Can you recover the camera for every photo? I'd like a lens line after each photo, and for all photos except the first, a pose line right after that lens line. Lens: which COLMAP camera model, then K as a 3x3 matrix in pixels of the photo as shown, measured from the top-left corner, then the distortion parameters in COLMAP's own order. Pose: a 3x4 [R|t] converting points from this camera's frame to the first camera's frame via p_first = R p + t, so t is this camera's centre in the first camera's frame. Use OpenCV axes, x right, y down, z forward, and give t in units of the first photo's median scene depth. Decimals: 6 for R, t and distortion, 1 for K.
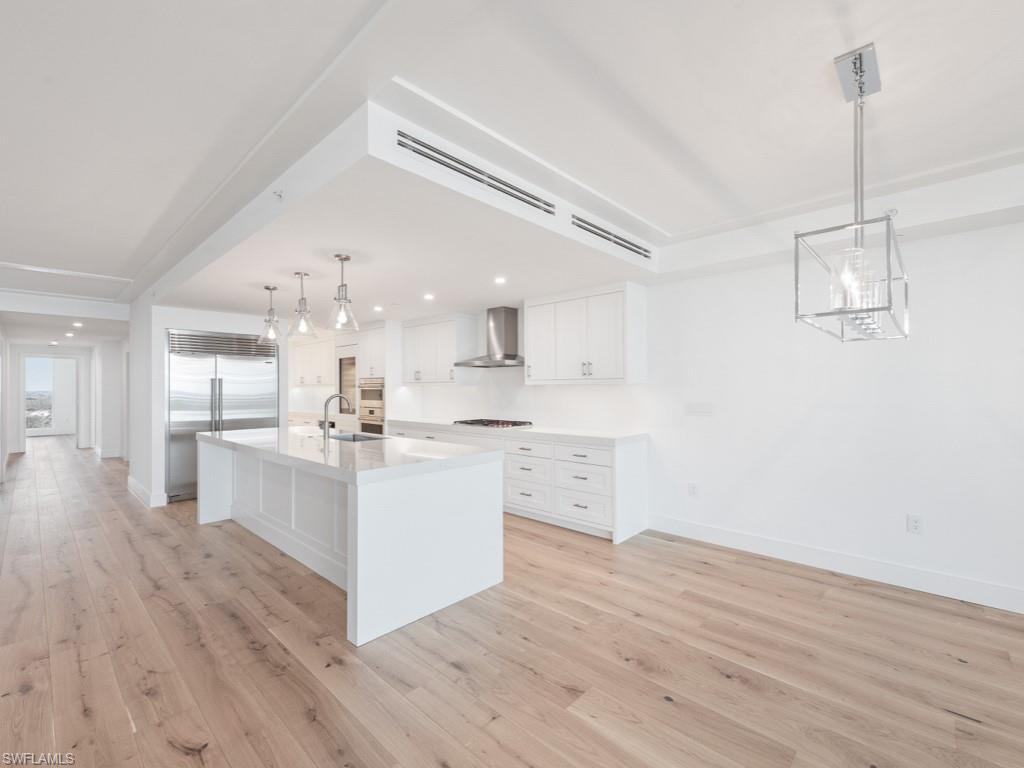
lens RADIAL K [[452.1, 0, 508.2], [0, 452.1, 383.1], [0, 0, 1]] dist [0.010738, -0.001631]
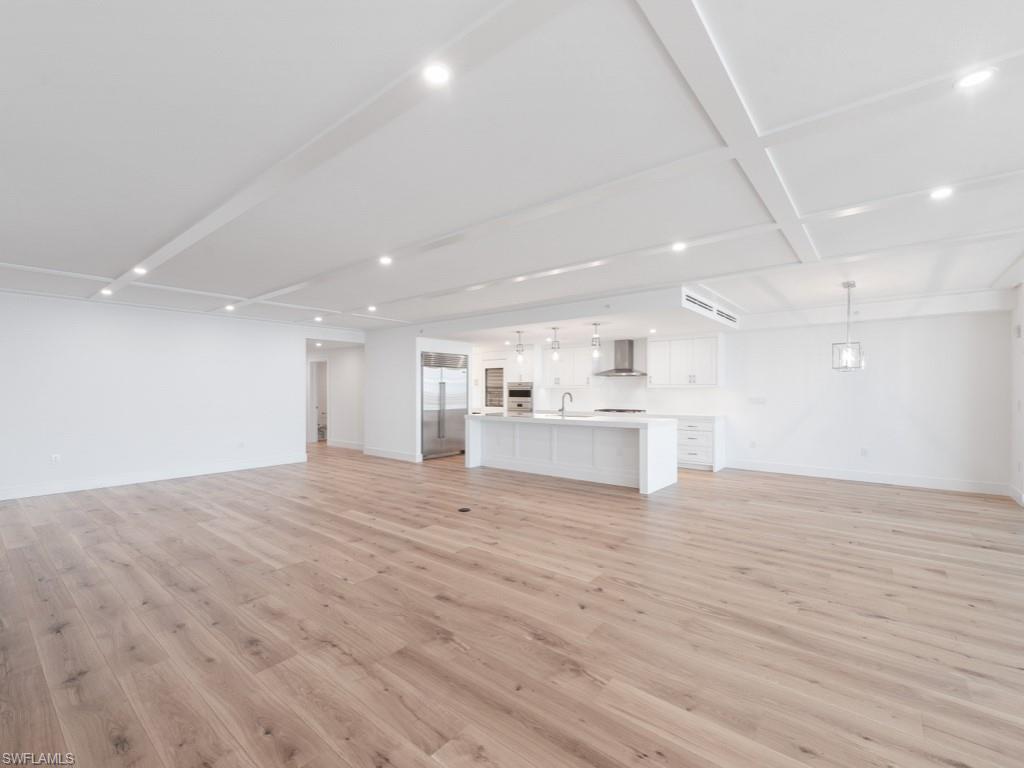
lens RADIAL K [[452.1, 0, 506.1], [0, 452.1, 387.4], [0, 0, 1]] dist [0.010738, -0.001631]
pose [[0.997959, 0.004029, 0.063736, -0.673311], [-0.004365, 0.999977, 0.005129, -0.003187], [-0.063713, -0.005397, 0.997954, -0.743228]]
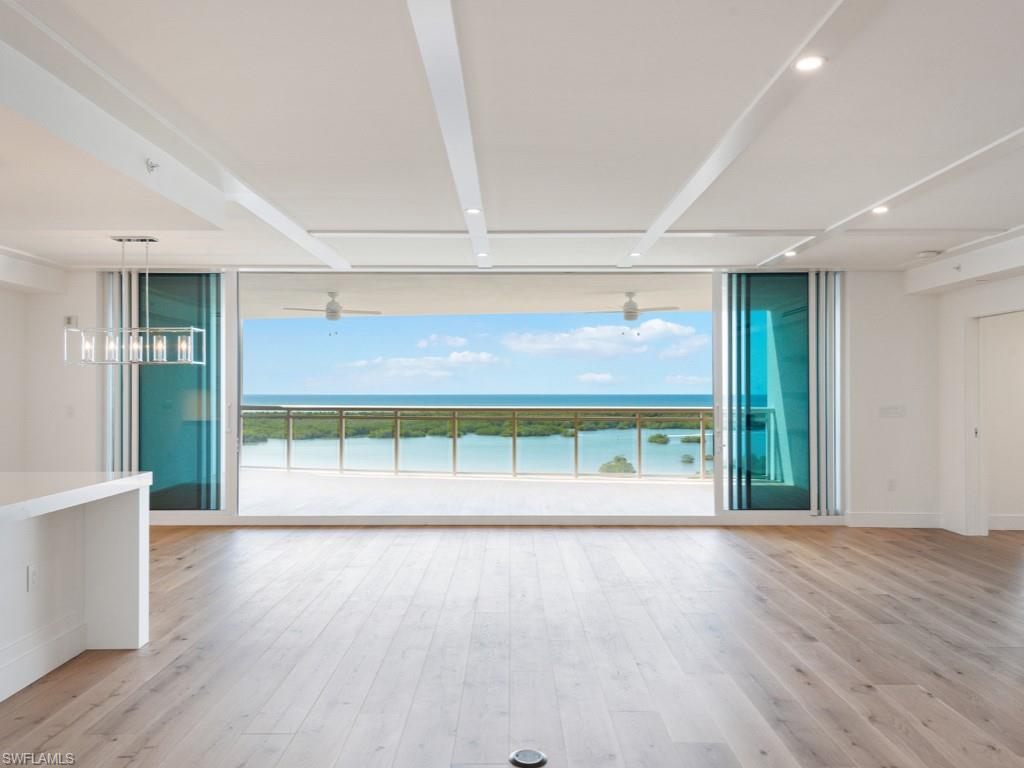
lens RADIAL K [[749.0, 0, 507.7], [0, 749.0, 385.7], [0, 0, 1]] dist [0.016667, 0.001547]
pose [[-0.687365, 0.010517, 0.726236, -1.150862], [-0.004504, 0.999814, -0.018742, 0.015520], [-0.726298, -0.016154, -0.687190, 0.856577]]
